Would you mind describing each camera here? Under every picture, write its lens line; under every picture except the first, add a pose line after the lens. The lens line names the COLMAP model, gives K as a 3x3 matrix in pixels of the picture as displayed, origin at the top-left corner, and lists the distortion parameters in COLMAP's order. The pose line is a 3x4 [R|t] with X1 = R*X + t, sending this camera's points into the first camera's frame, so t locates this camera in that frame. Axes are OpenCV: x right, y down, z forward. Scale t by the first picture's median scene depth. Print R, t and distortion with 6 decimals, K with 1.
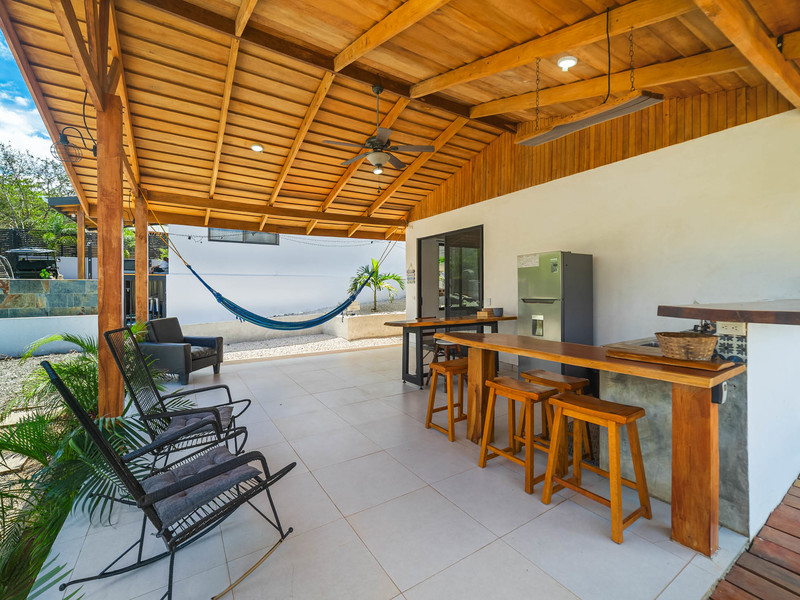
lens RADIAL K [[347.7, 0, 402.6], [0, 347.7, 294.3], [0, 0, 1]] dist [-0.013210, 0.000300]
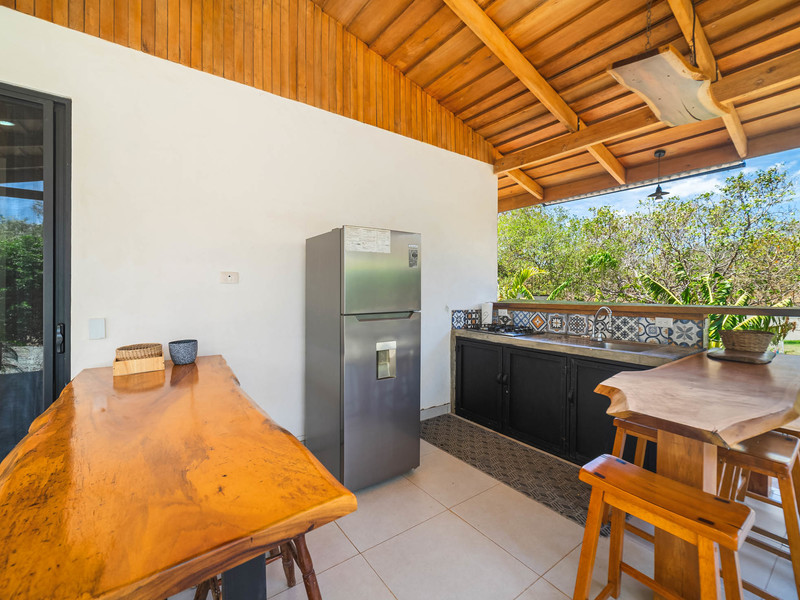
lens RADIAL K [[347.7, 0, 401.8], [0, 347.7, 292.9], [0, 0, 1]] dist [-0.013210, 0.000300]
pose [[-0.058895, 0.002097, 0.998262, -0.140350], [0.007881, 0.999968, -0.001636, -0.013819], [-0.998233, 0.007771, -0.058909, 0.873740]]
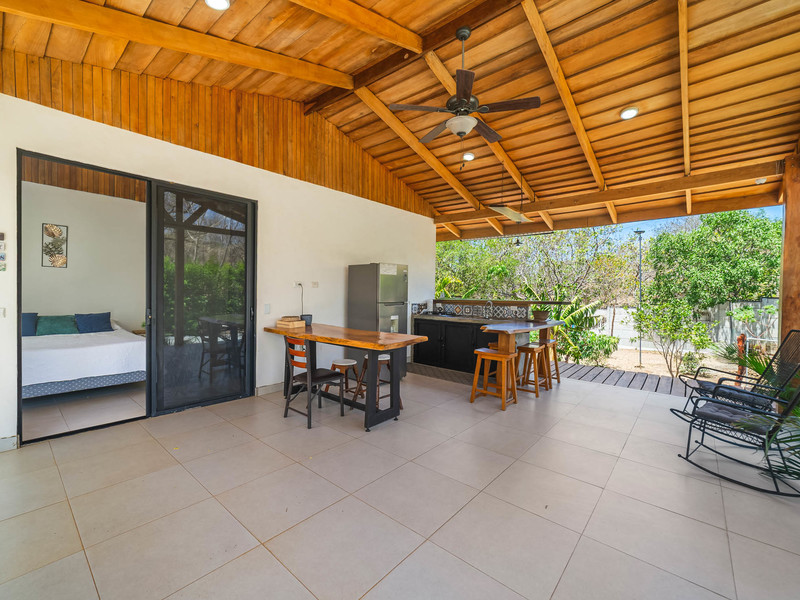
lens RADIAL K [[347.7, 0, 400.6], [0, 347.7, 298.1], [0, 0, 1]] dist [-0.013210, 0.000300]
pose [[-0.287275, -0.011811, 0.957775, -0.659398], [-0.001988, 0.999929, 0.011735, -0.012767], [-0.957846, 0.001467, -0.287278, 1.147928]]
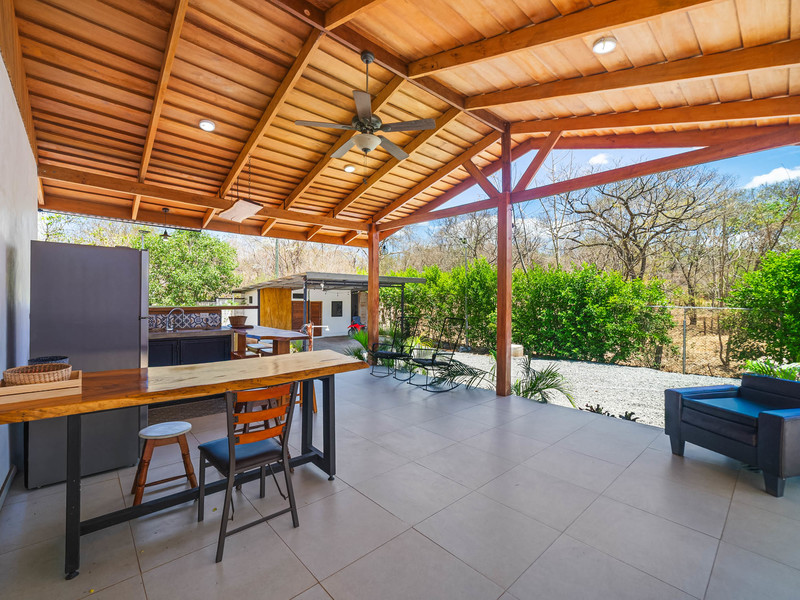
lens RADIAL K [[347.7, 0, 402.8], [0, 347.7, 304.6], [0, 0, 1]] dist [-0.013210, 0.000300]
pose [[-0.982832, -0.002582, -0.184482, -0.003477], [-0.005930, 0.999828, 0.017599, -0.017577], [0.184405, 0.018391, -0.982678, 1.543253]]
